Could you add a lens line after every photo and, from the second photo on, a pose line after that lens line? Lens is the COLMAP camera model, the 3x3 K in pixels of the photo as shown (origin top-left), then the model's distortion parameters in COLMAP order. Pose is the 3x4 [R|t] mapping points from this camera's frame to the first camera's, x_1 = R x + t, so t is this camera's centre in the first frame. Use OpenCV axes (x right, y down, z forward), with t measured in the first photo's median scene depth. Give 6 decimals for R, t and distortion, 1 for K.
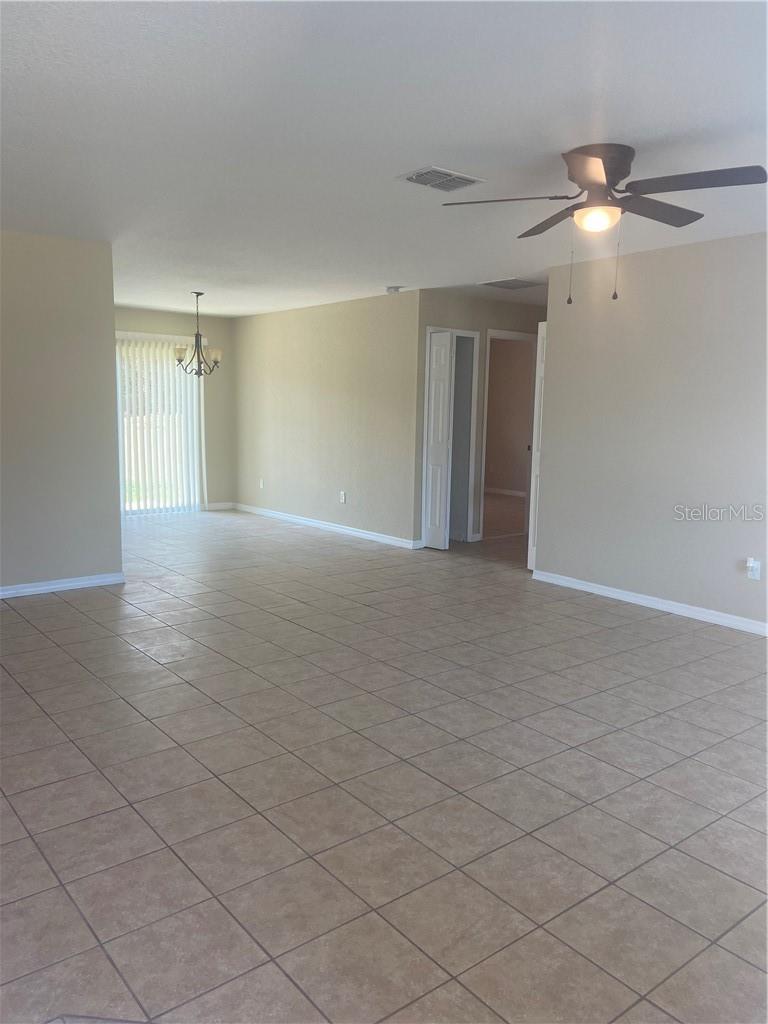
lens RADIAL K [[771.2, 0, 405.6], [0, 771.2, 511.2], [0, 0, 1]] dist [0.060446, -0.092354]
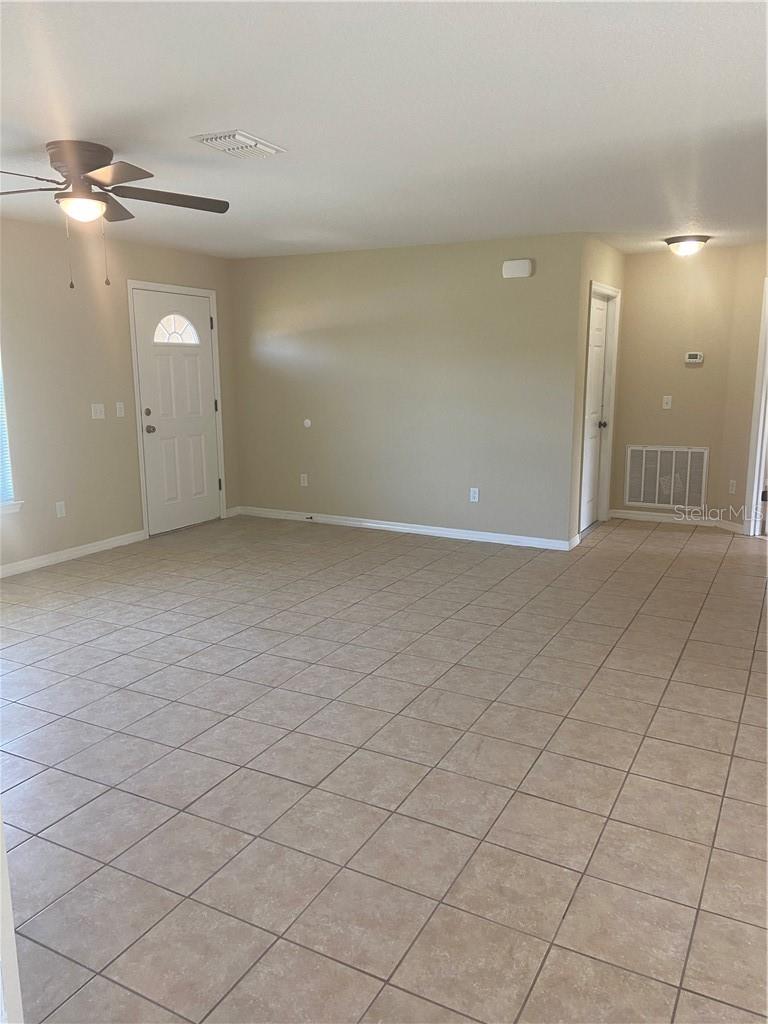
lens RADIAL K [[771.2, 0, 385.2], [0, 771.2, 506.6], [0, 0, 1]] dist [0.060446, -0.092354]
pose [[-0.929103, 0.047386, -0.366773, 0.126516], [-0.069140, 0.952014, 0.298142, -0.155097], [0.363301, 0.302363, -0.881243, 1.029933]]
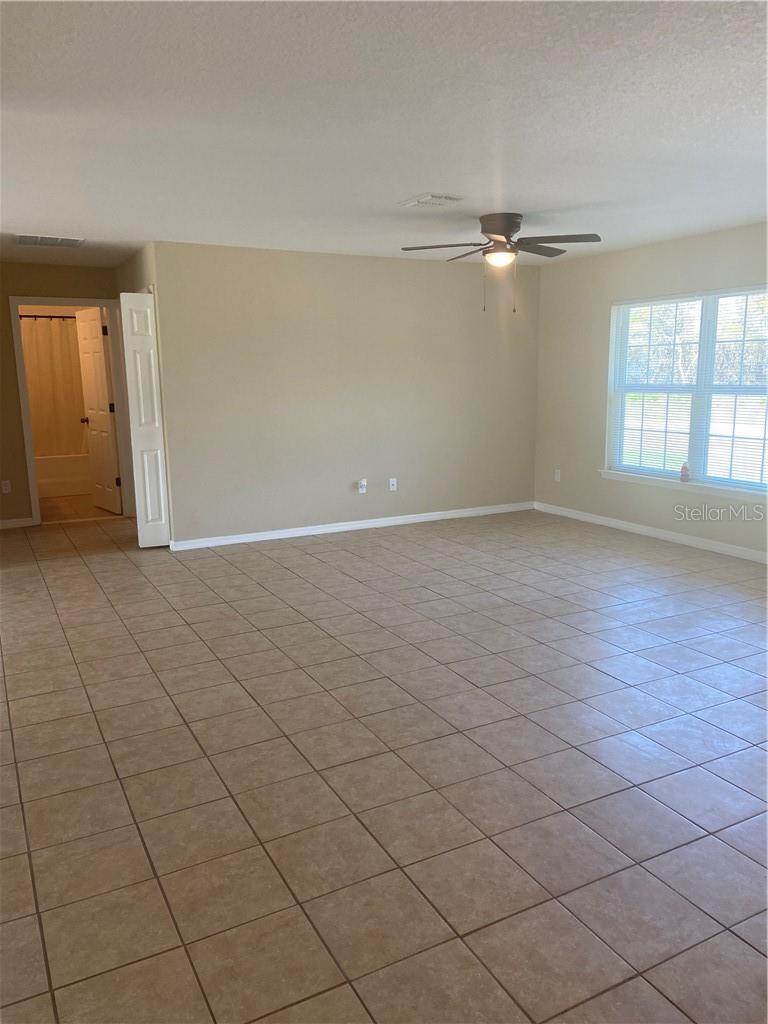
lens RADIAL K [[771.2, 0, 402.3], [0, 771.2, 510.6], [0, 0, 1]] dist [0.060446, -0.092354]
pose [[0.186239, -0.206967, 0.960458, -0.647786], [0.146187, 0.972517, 0.181219, -0.090931], [-0.971568, 0.106656, 0.211377, 0.424476]]
